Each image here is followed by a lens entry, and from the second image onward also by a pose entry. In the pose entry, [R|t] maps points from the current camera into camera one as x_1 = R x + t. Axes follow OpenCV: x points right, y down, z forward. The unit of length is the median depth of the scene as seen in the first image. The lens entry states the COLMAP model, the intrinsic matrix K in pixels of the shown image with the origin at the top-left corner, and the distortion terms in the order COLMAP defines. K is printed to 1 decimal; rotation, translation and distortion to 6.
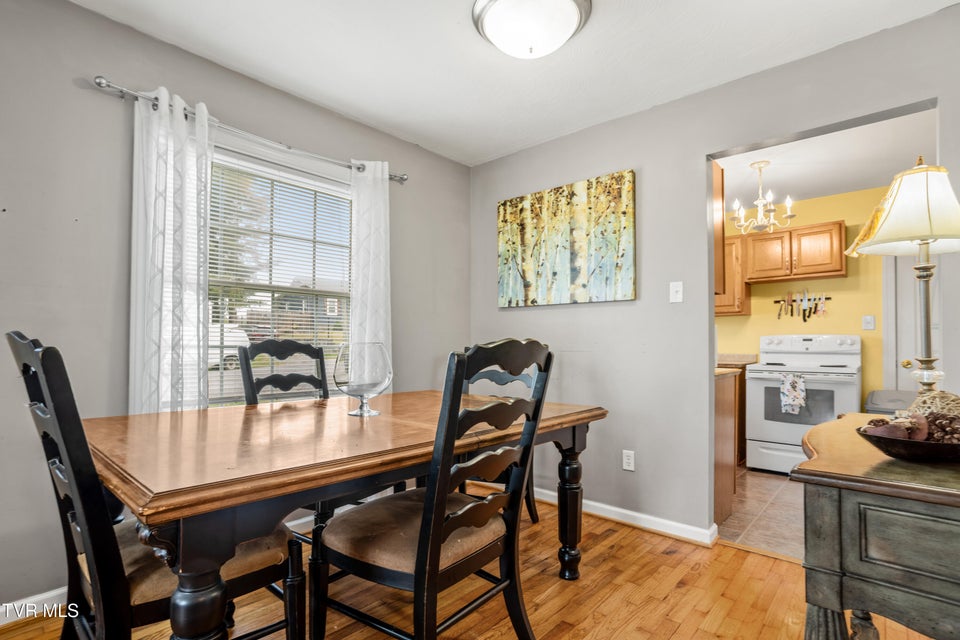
lens RADIAL K [[468.8, 0, 485.3], [0, 468.8, 328.4], [0, 0, 1]] dist [-0.002280, 0.000185]
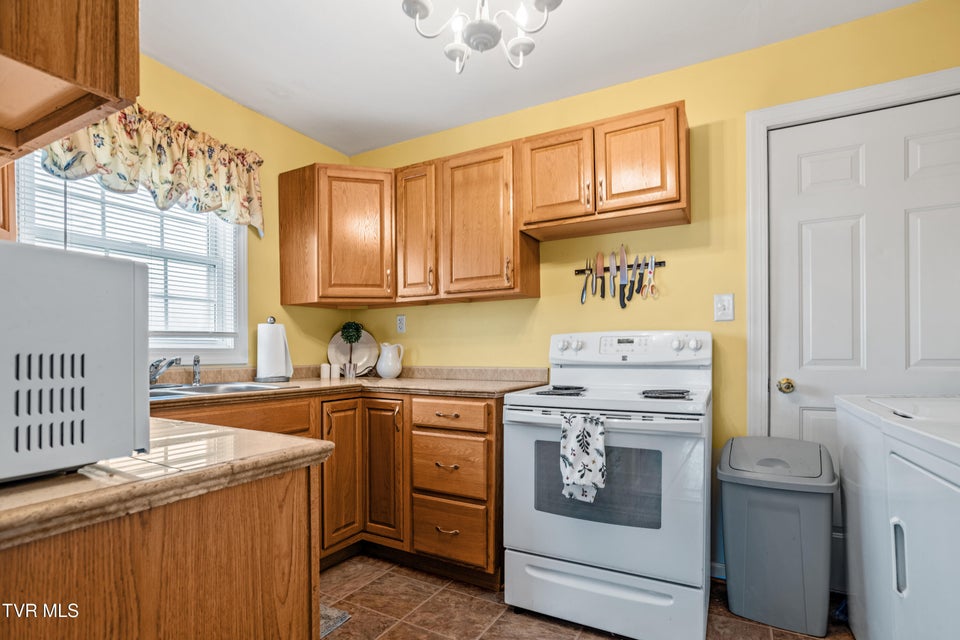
lens RADIAL K [[475.3, 0, 476.5], [0, 475.3, 346.7], [0, 0, 1]] dist [-0.064360, 0.046843]
pose [[0.976165, -0.006669, 0.216929, 0.423278], [0.002258, 0.999786, 0.020579, 0.020135], [-0.217020, -0.019598, 0.975970, 0.535497]]
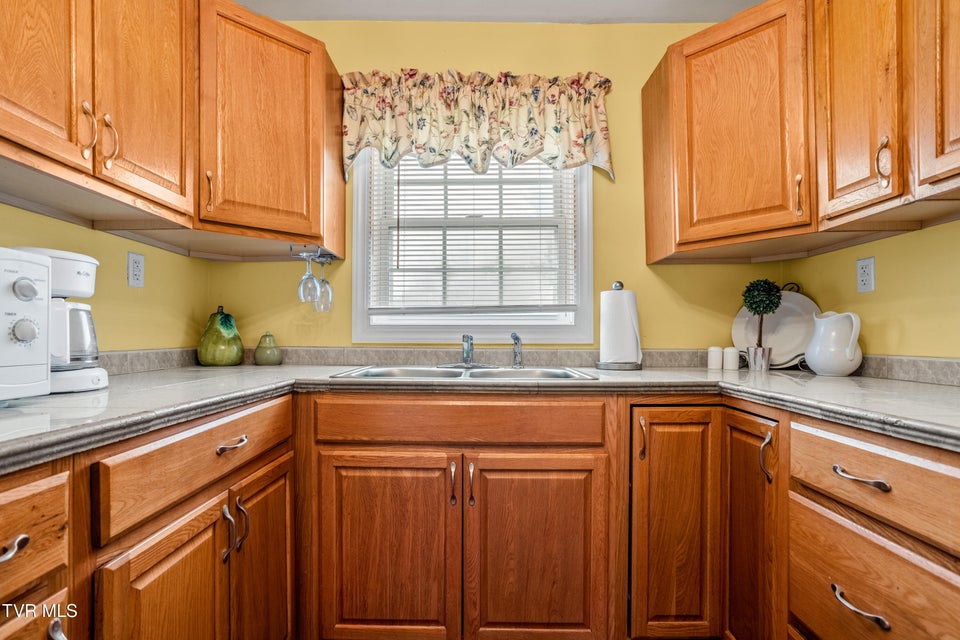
lens RADIAL K [[469.8, 0, 473.1], [0, 469.8, 337.5], [0, 0, 1]] dist [-0.058381, 0.036640]
pose [[0.654408, -0.007676, -0.756102, 0.528763], [0.029729, 0.999437, 0.015584, 0.033697], [0.755557, -0.032676, 0.654268, 0.754853]]
